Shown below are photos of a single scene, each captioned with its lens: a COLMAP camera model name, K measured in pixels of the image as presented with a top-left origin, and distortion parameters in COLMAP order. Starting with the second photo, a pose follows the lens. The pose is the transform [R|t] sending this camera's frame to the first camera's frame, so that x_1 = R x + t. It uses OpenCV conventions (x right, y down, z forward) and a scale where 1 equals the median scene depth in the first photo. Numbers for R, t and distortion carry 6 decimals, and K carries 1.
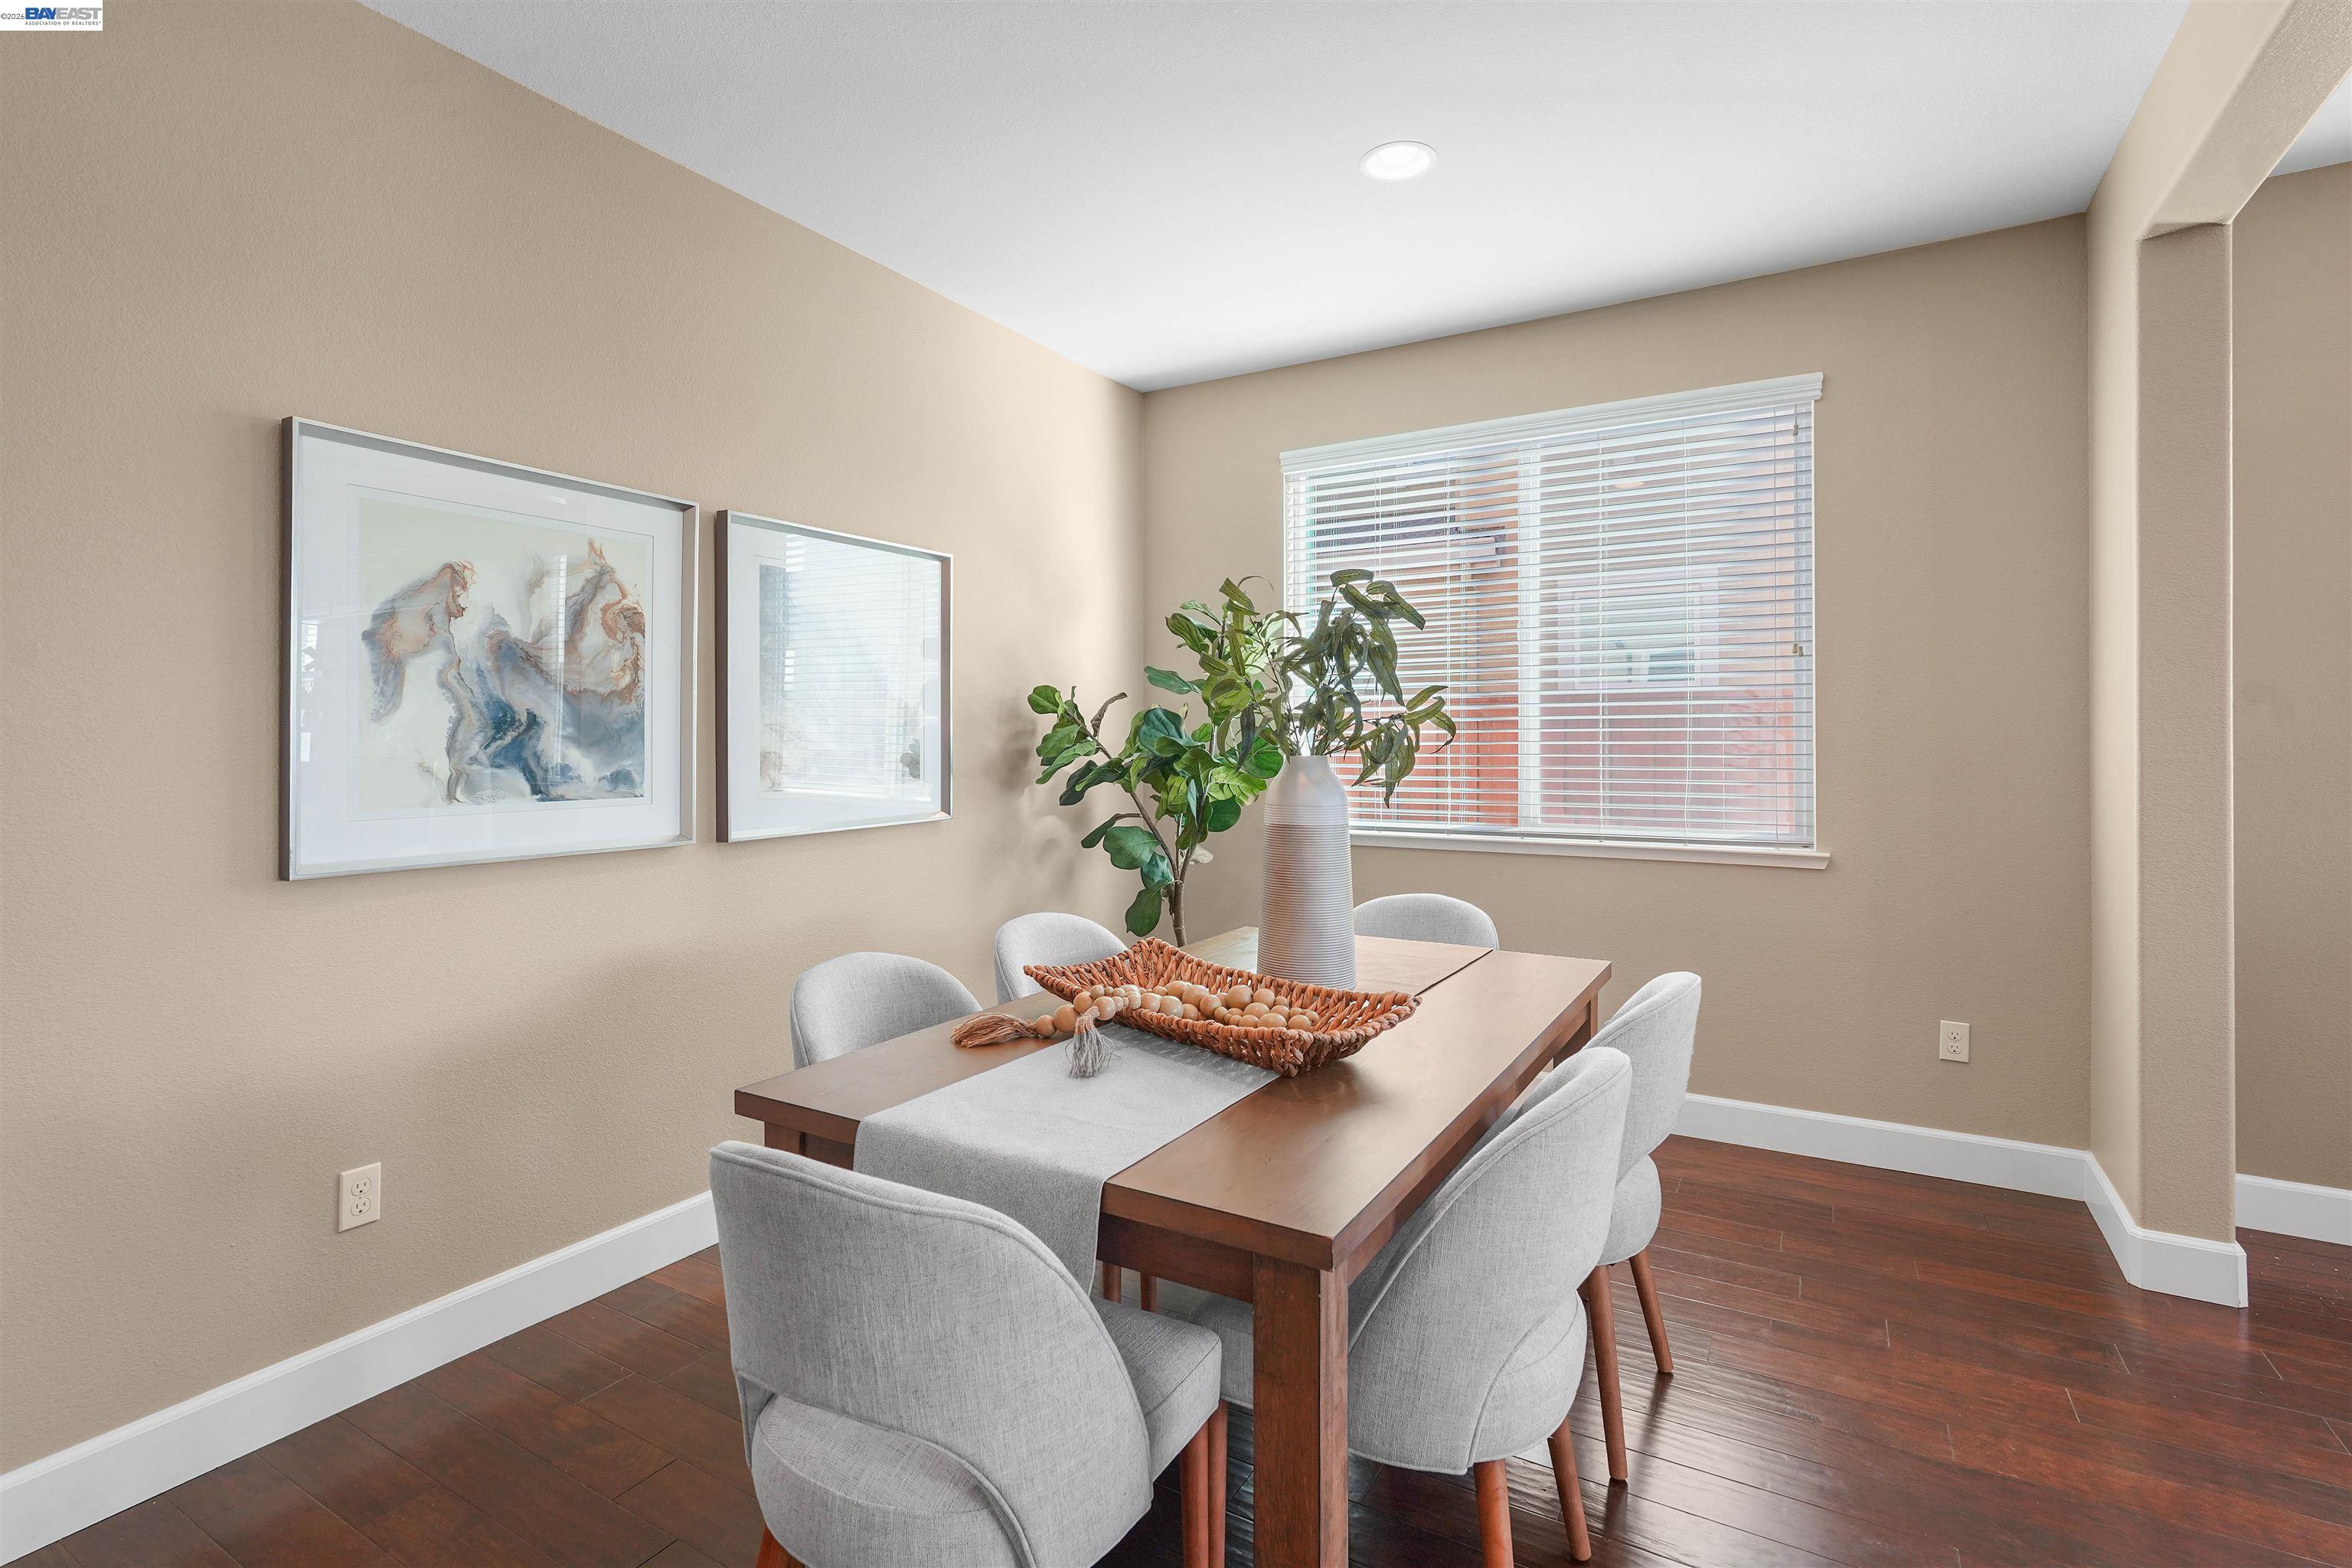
lens RADIAL K [[1116.4, 0, 1176.6], [0, 1116.4, 735.8], [0, 0, 1]] dist [-0.004313, -0.000672]
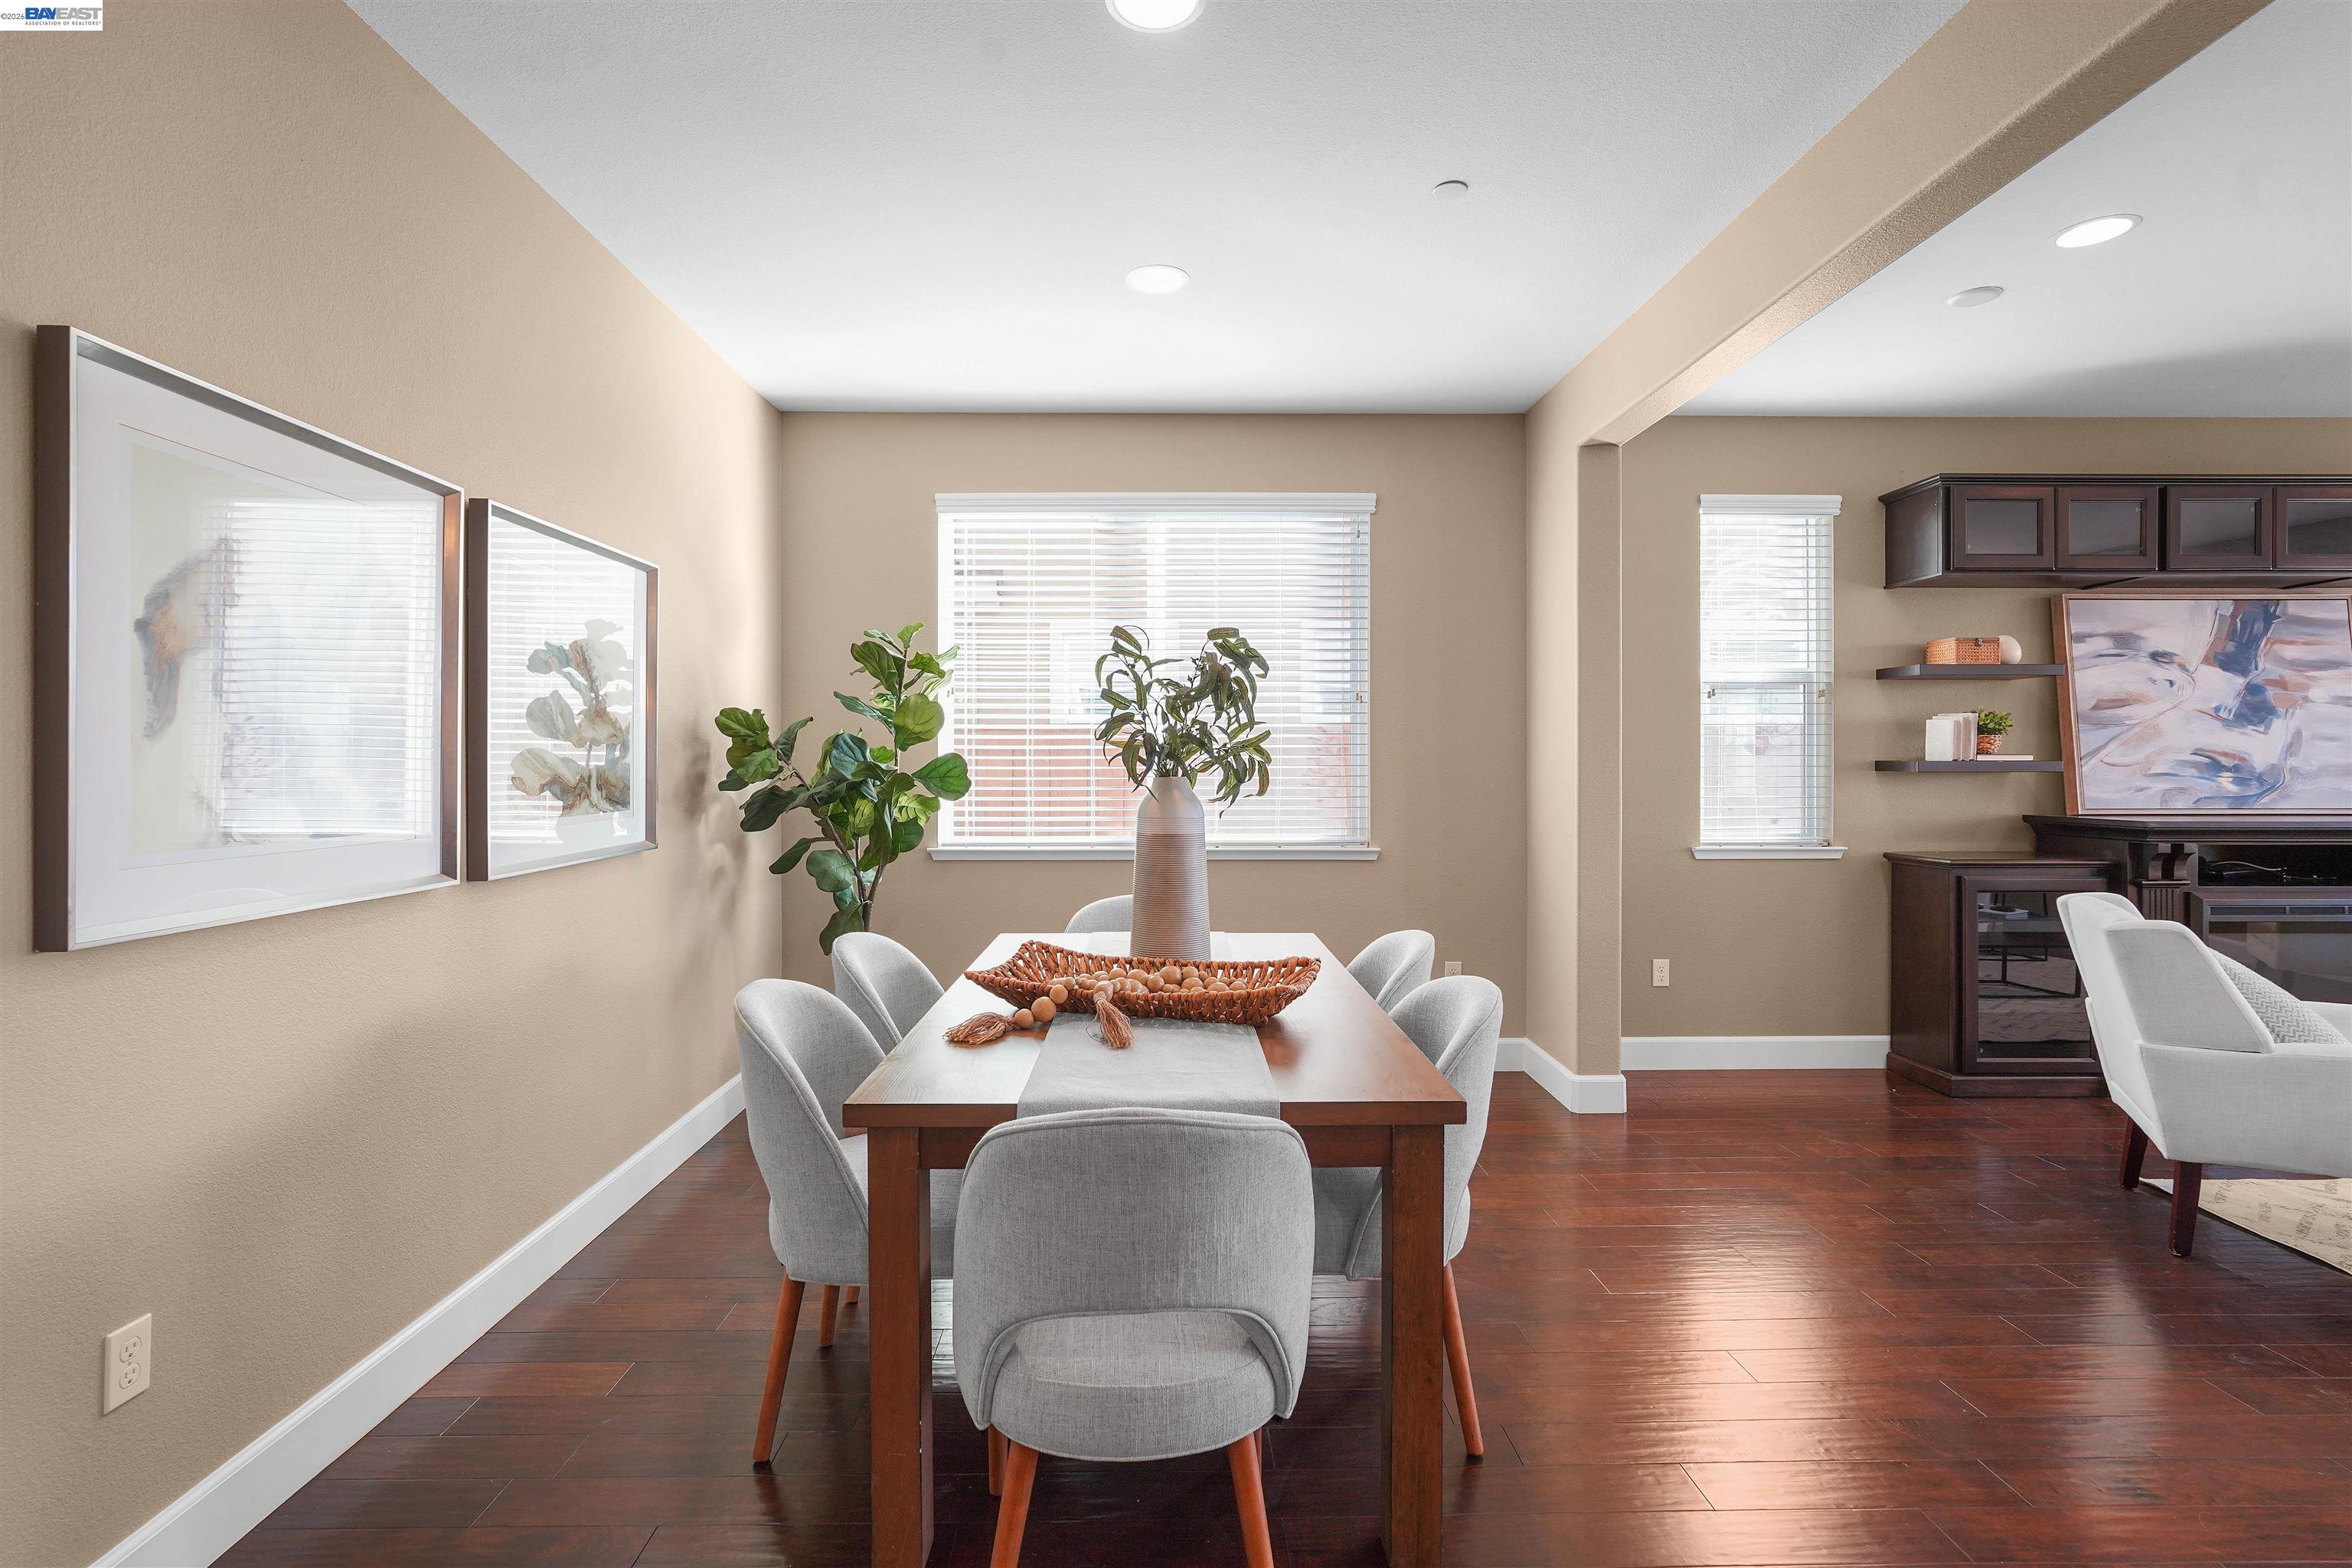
lens RADIAL K [[1098.5, 0, 1178.7], [0, 1098.5, 761.0], [0, 0, 1]] dist [-0.000043, 0.000400]
pose [[0.849878, 0.002846, 0.526972, -0.395411], [-0.002526, 0.999996, -0.001328, 0.001838], [-0.526974, -0.000202, 0.849881, -0.012233]]
